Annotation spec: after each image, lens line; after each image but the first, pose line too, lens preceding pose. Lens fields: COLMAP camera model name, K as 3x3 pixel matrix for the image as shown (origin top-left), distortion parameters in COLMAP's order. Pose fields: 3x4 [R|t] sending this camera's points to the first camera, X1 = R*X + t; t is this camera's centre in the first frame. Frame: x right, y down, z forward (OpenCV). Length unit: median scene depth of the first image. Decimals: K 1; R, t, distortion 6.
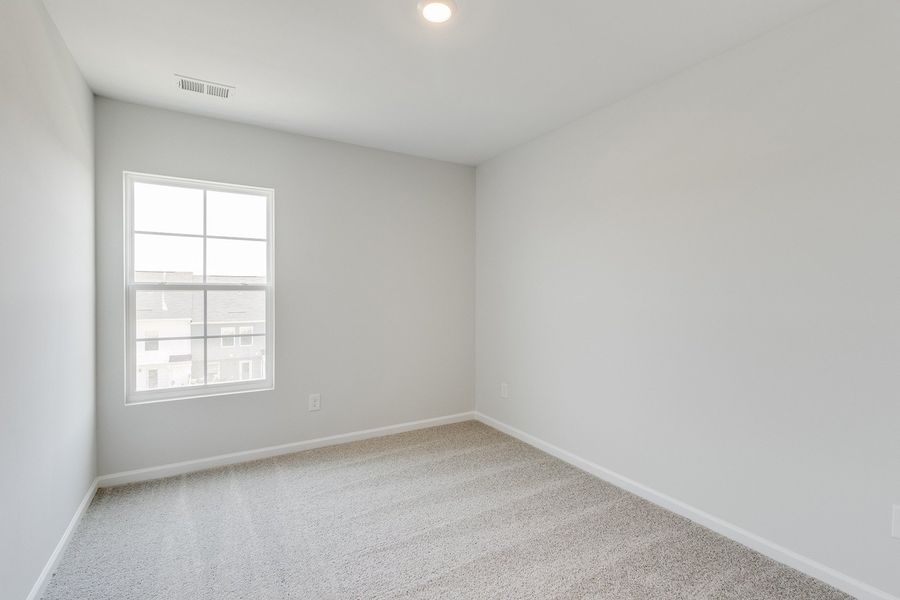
lens RADIAL K [[457.1, 0, 457.1], [0, 457.1, 295.1], [0, 0, 1]] dist [0.000136, -0.000097]
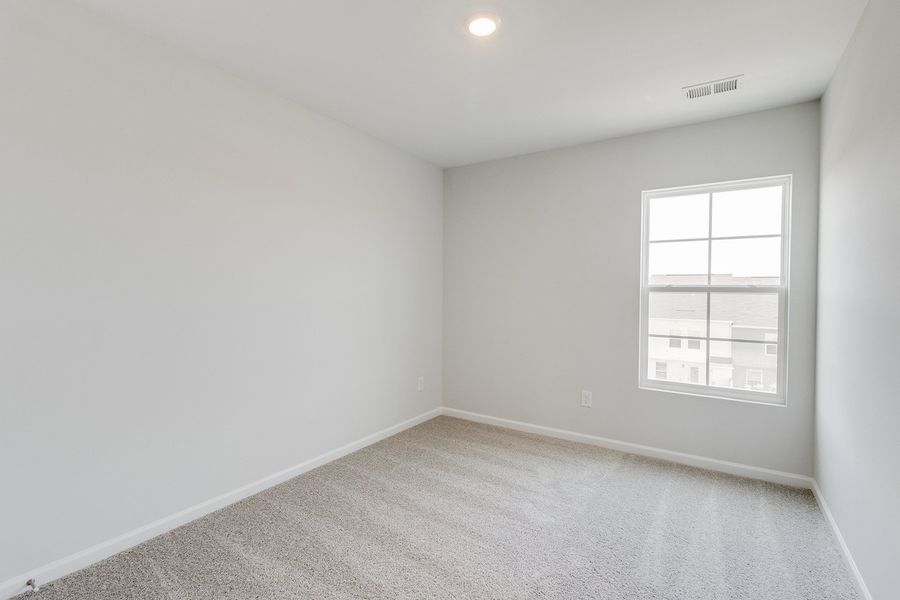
lens RADIAL K [[479.6, 0, 482.2], [0, 479.6, 310.4], [0, 0, 1]] dist [-0.002249, -0.000418]
pose [[0.350325, 0.036956, -0.935899, 0.260808], [-0.011754, 0.999316, 0.035061, -0.002652], [0.936555, -0.001282, 0.350519, 0.162850]]
